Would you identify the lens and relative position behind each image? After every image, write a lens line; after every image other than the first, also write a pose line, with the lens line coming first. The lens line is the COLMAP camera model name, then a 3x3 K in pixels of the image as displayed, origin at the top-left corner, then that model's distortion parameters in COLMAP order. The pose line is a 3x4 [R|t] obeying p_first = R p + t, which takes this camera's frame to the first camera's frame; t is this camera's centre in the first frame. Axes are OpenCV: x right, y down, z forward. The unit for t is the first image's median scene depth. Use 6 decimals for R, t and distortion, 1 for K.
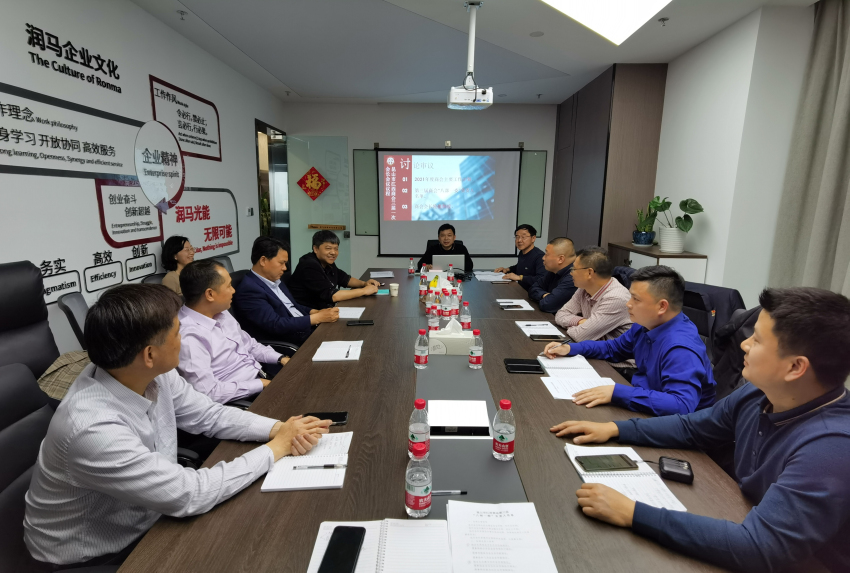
lens RADIAL K [[463.6, 0, 421.2], [0, 463.6, 291.7], [0, 0, 1]] dist [-0.029780, 0.002568]
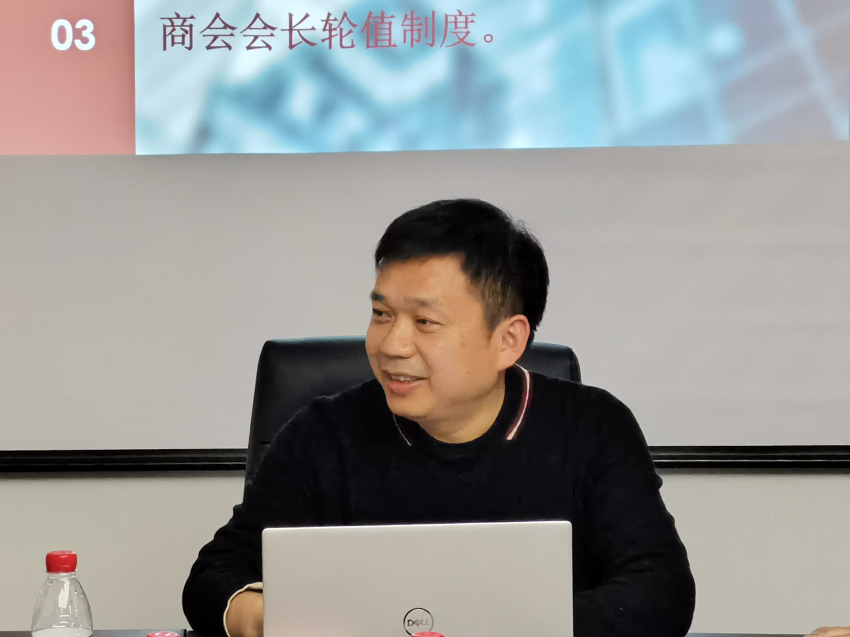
lens RADIAL K [[3303.0, 0, 425.2], [0, 3303.0, 318.7], [0, 0, 1]] dist [0.308124, 0.000000]
pose [[0.998957, -0.013722, 0.043541, 0.047918], [0.017833, 0.995272, -0.095477, -0.117423], [-0.042025, 0.096154, 0.994479, 0.635798]]
